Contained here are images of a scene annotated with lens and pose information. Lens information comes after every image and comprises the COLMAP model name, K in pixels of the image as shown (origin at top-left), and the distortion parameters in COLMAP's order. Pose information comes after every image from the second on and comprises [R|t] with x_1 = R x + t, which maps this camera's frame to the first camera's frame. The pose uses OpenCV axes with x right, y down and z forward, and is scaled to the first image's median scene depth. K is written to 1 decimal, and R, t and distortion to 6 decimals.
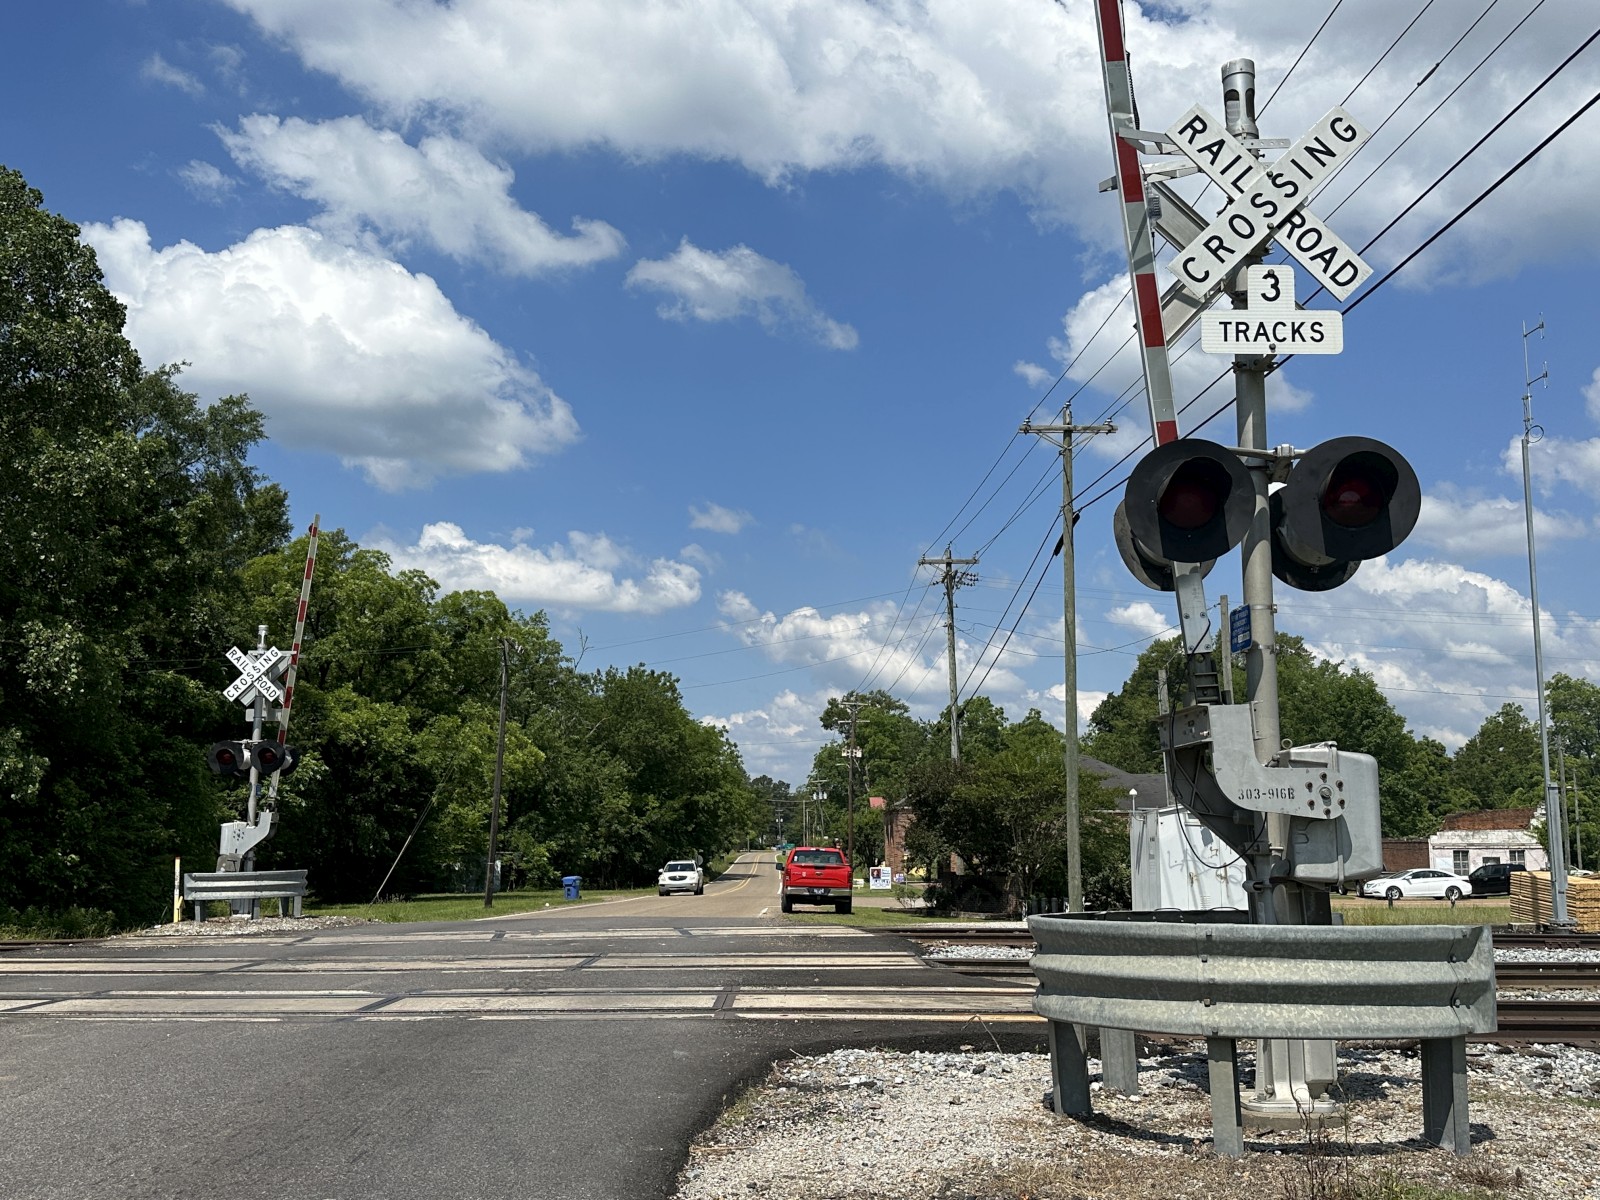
lens RADIAL K [[1516.8, 0, 793.7], [0, 1516.8, 610.7], [0, 0, 1]] dist [0.037351, 0.000000]
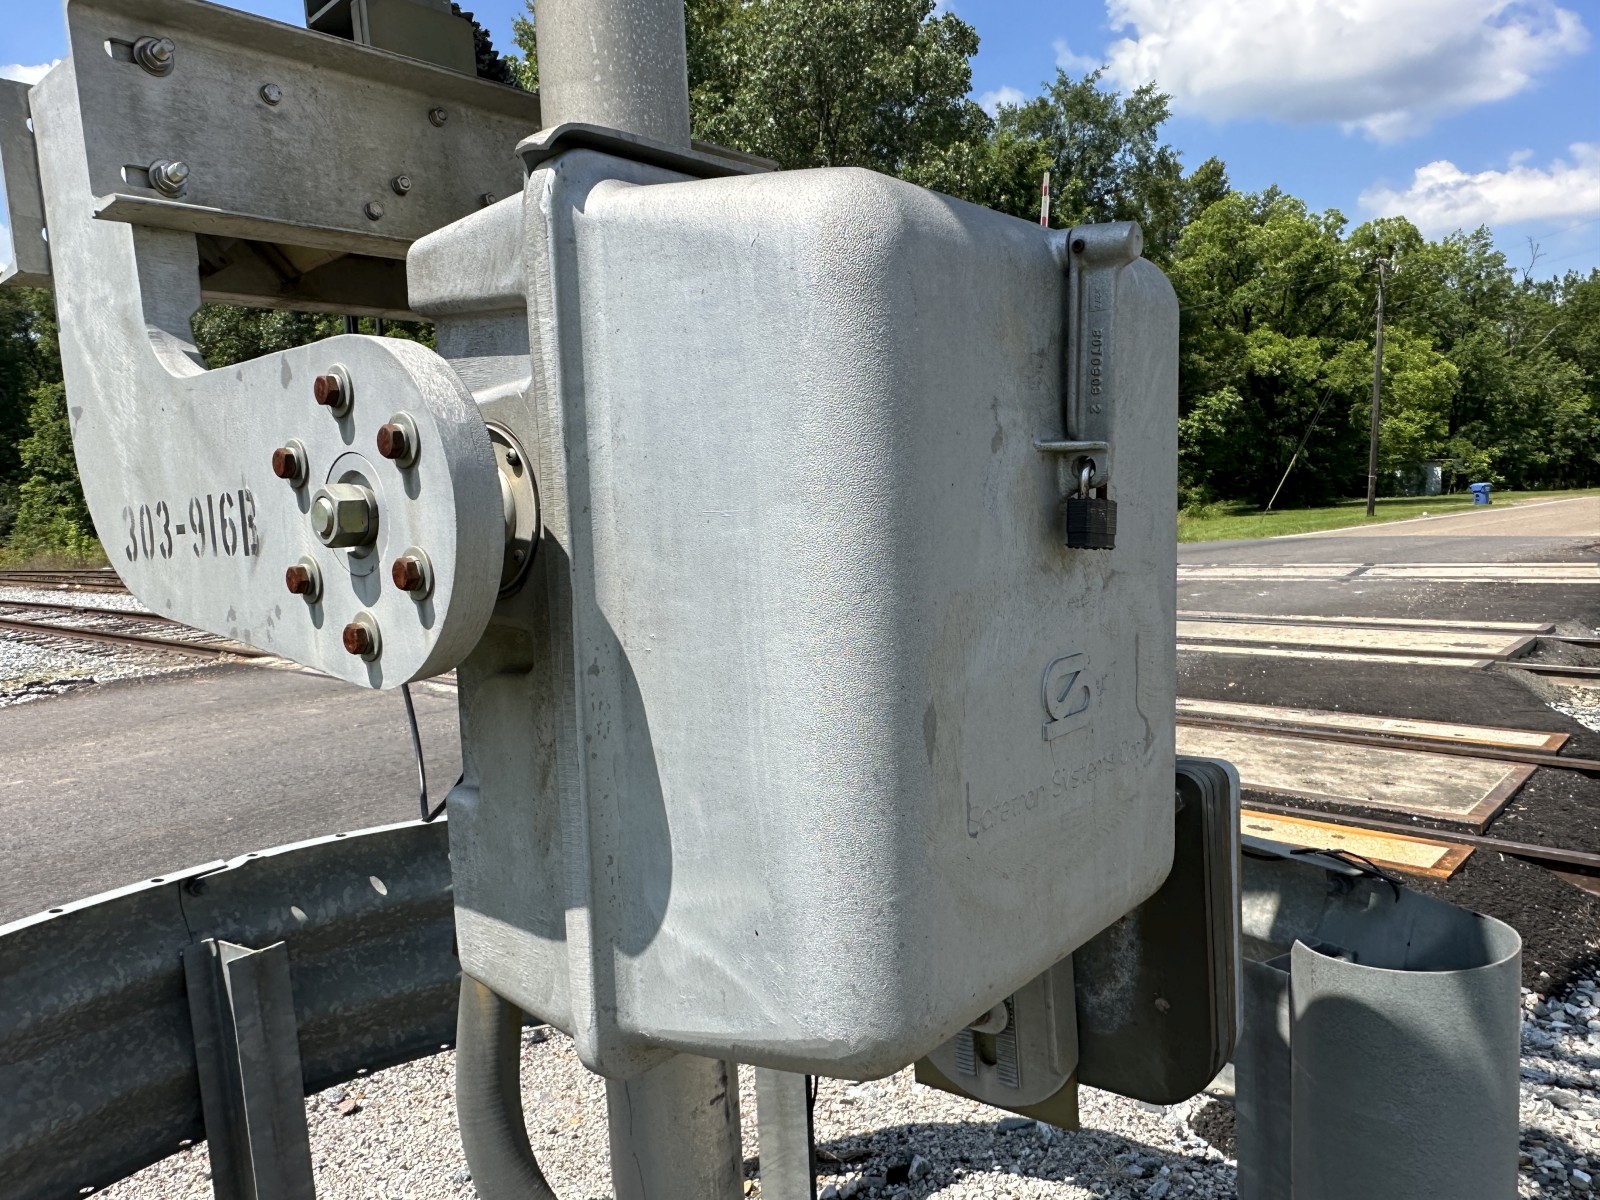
lens RADIAL K [[1137.0, 0, 802.8], [0, 1137.0, 605.3], [0, 0, 1]] dist [-0.019776, 0.008436]
pose [[0.720886, 0.037762, -0.692024, 0.045000], [0.155334, 0.964308, 0.214433, 0.012701], [0.675421, -0.262077, 0.689291, 0.094527]]
